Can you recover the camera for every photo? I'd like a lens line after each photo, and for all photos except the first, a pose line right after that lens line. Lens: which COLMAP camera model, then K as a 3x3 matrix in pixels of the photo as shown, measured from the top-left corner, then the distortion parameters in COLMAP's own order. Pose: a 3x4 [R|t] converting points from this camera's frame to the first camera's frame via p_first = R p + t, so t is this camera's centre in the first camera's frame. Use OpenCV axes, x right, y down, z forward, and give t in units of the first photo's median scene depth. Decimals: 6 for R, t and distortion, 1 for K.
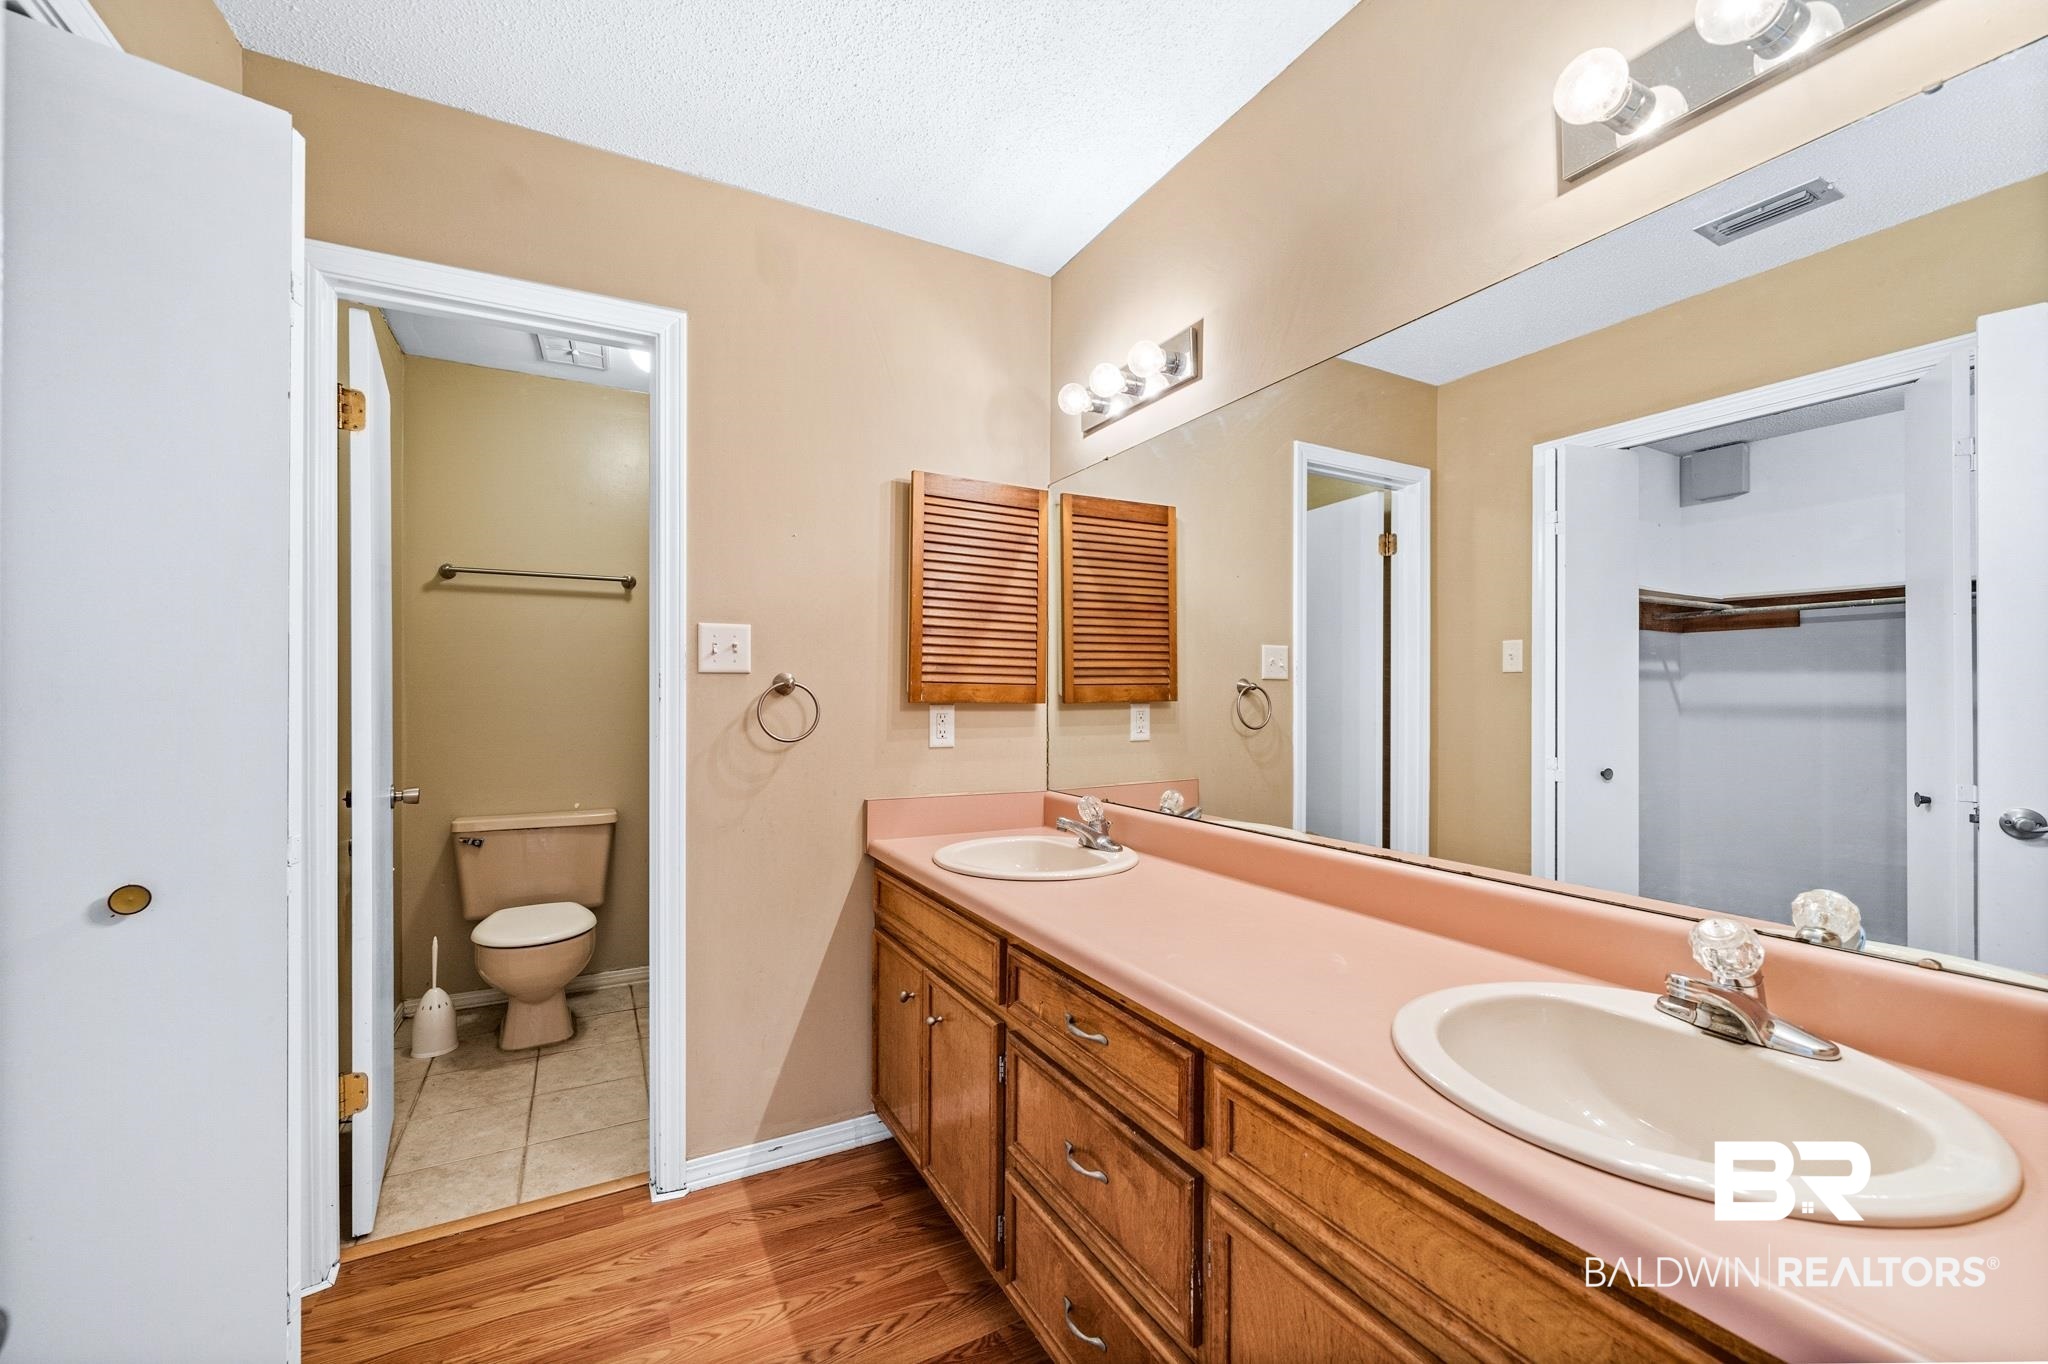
lens RADIAL K [[813.0, 0, 1028.3], [0, 813.0, 685.9], [0, 0, 1]] dist [-0.002858, 0.000721]
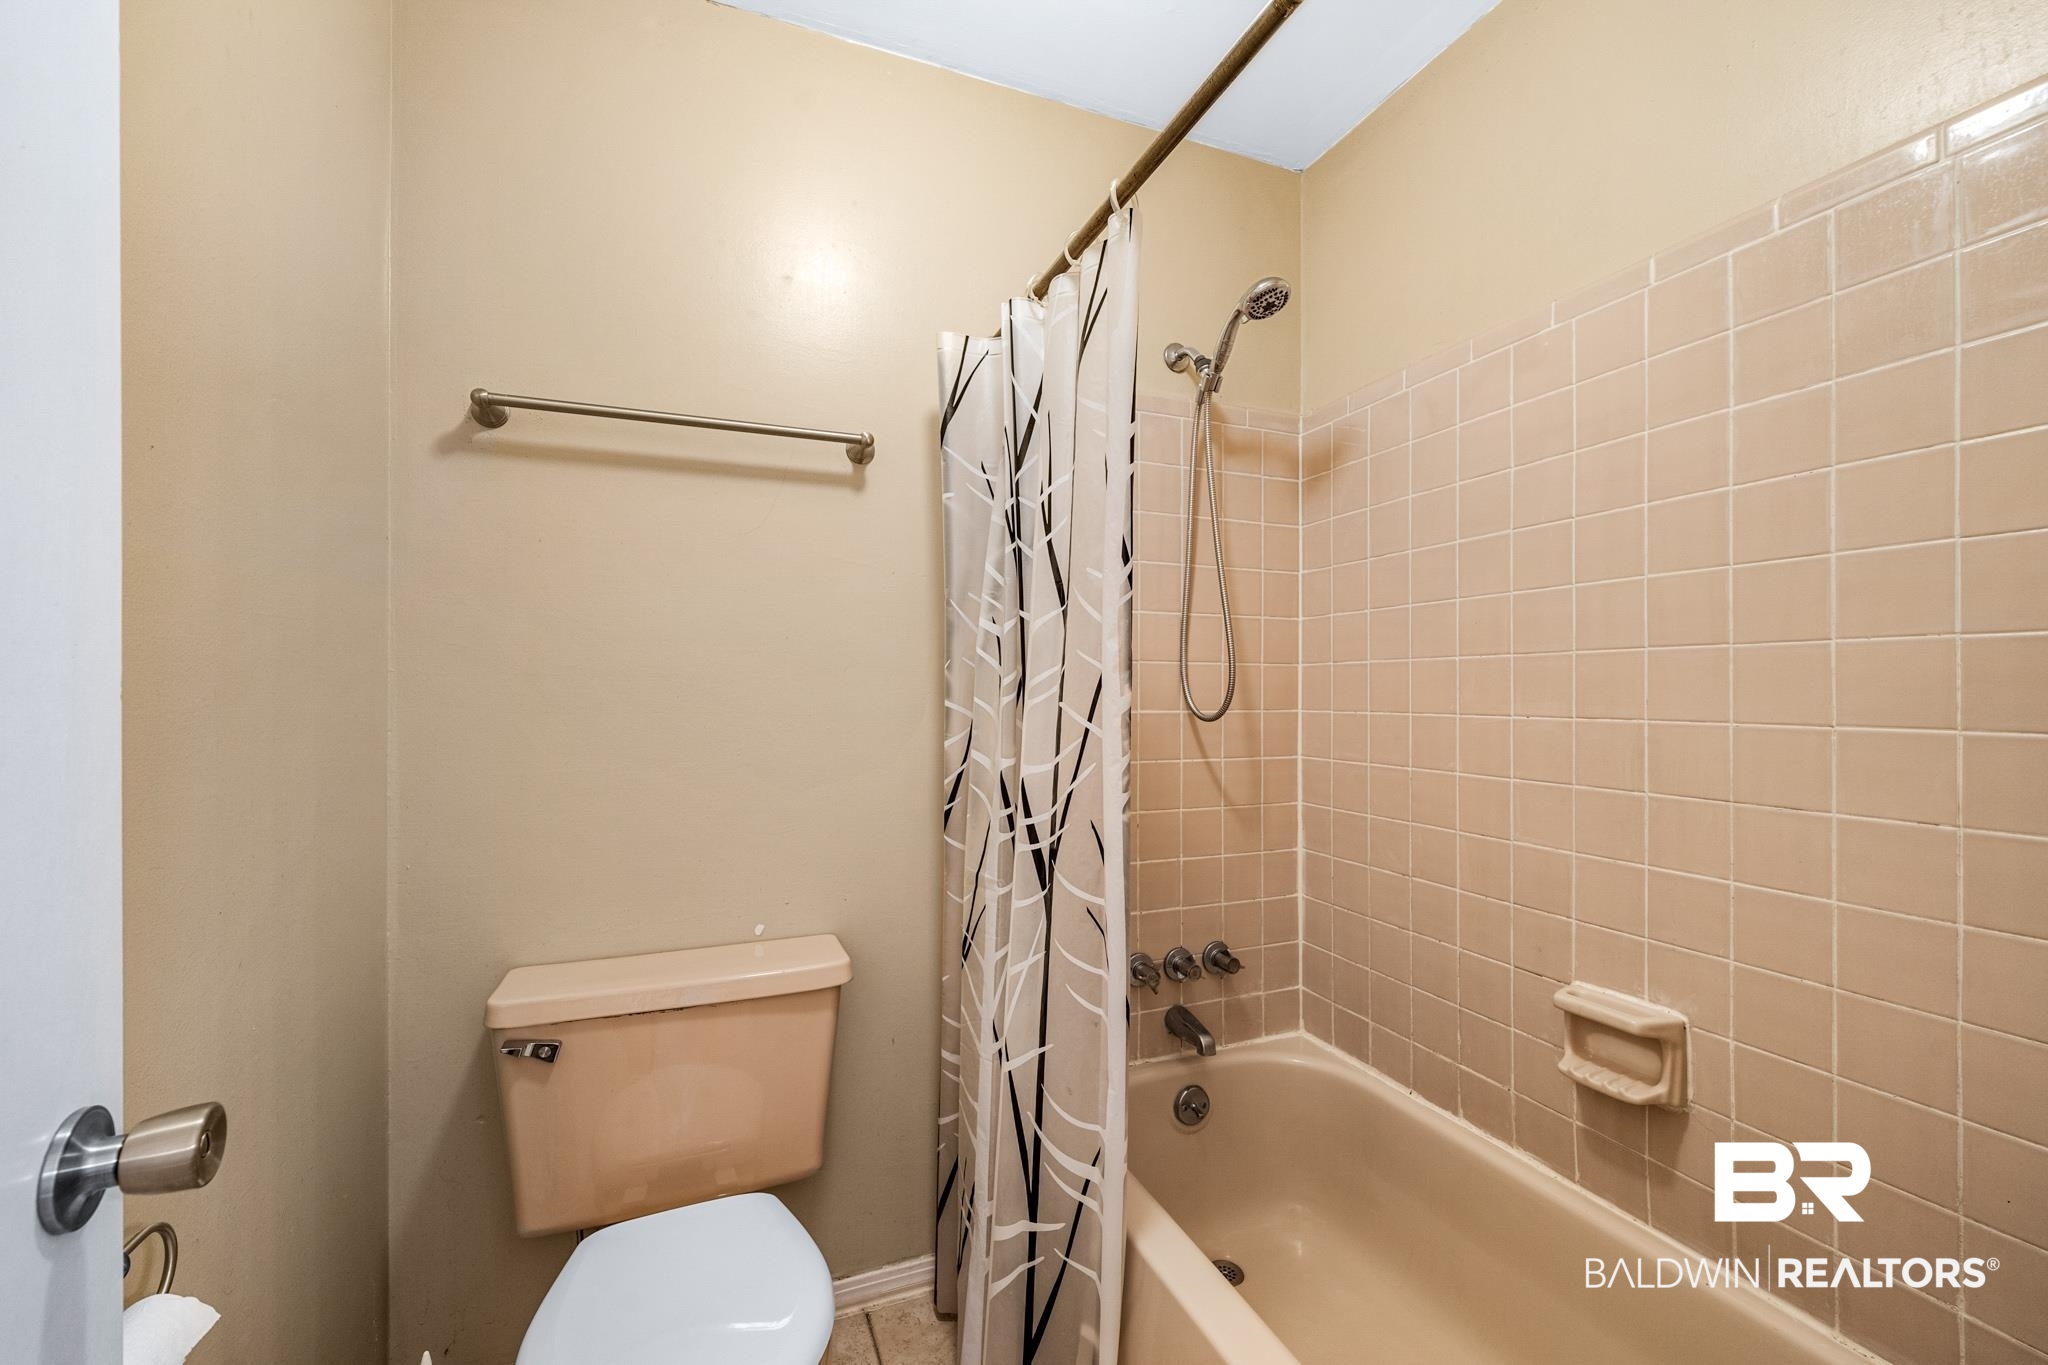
lens RADIAL K [[813.0, 0, 1018.3], [0, 813.0, 687.0], [0, 0, 1]] dist [-0.002858, 0.000721]
pose [[0.991206, -0.000348, -0.132326, -0.374907], [0.000859, 0.999992, 0.003802, 0.008236], [0.132323, -0.003882, 0.991199, 0.604529]]
